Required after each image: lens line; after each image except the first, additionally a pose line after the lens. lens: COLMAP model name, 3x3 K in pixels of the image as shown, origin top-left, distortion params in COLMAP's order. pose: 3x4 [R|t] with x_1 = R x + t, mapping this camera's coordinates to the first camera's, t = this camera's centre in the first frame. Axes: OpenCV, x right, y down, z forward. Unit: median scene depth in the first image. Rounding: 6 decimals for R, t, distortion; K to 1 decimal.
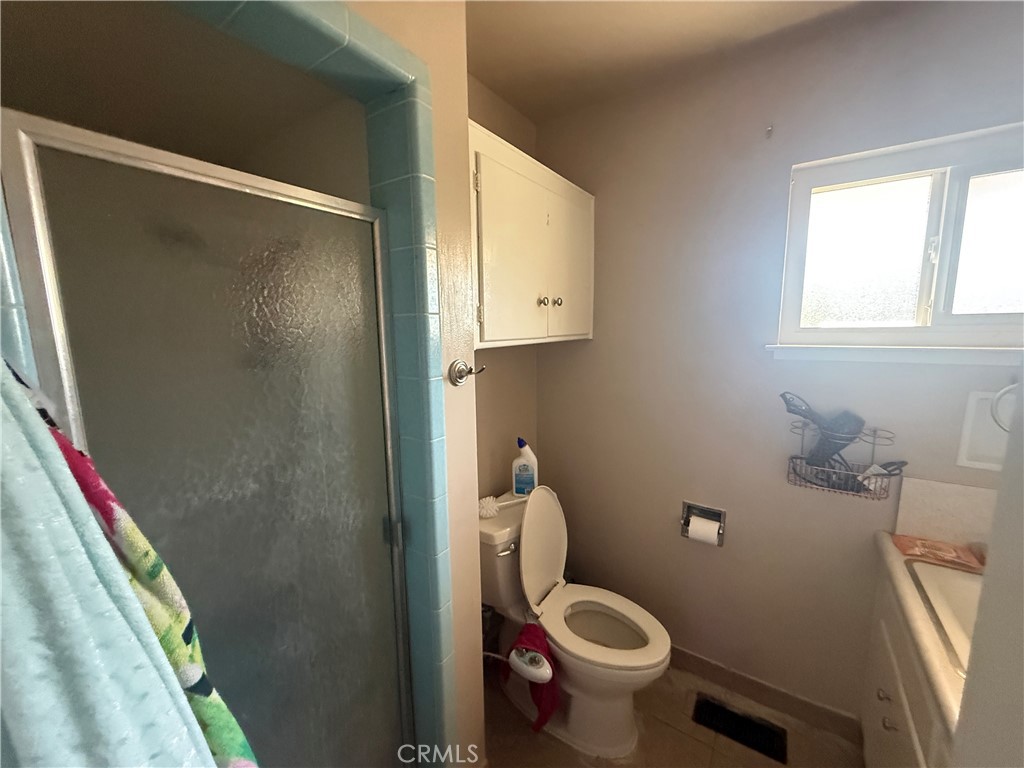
lens RADIAL K [[409.0, 0, 508.3], [0, 409.0, 384.7], [0, 0, 1]] dist [0.001206, 0.000047]
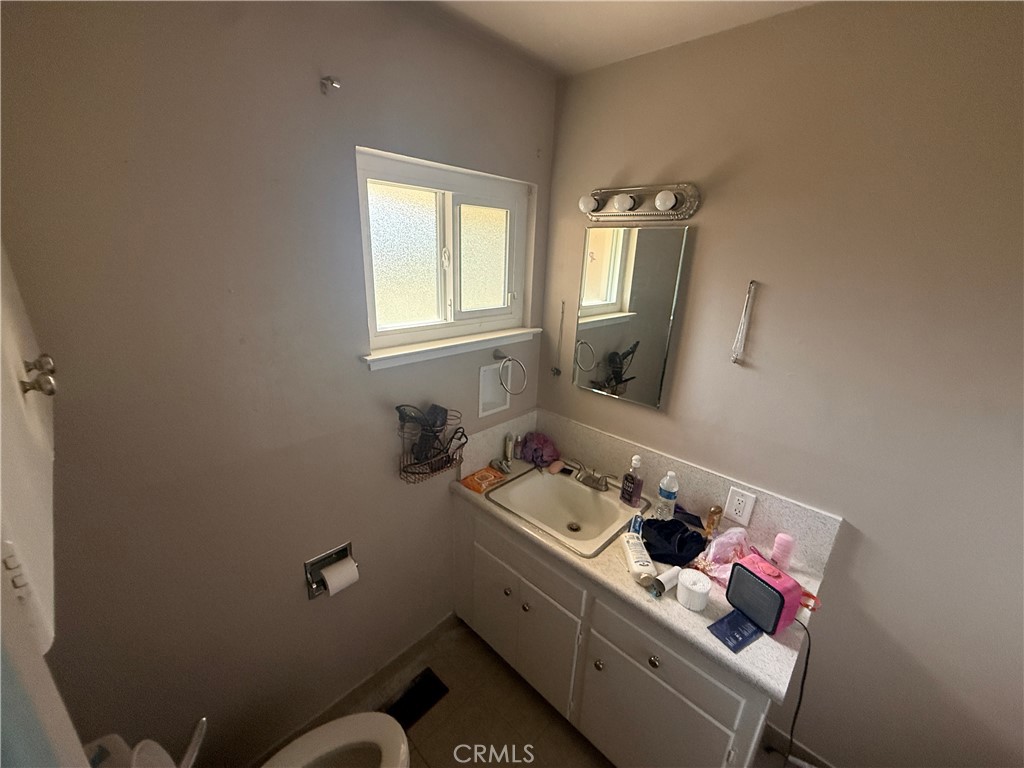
lens RADIAL K [[409.0, 0, 508.3], [0, 409.0, 384.7], [0, 0, 1]] dist [0.001206, 0.000047]
pose [[0.167927, -0.288251, 0.942715, -0.187142], [0.101975, 0.956244, 0.274222, -0.274837], [-0.980511, 0.050084, 0.189974, 0.578726]]
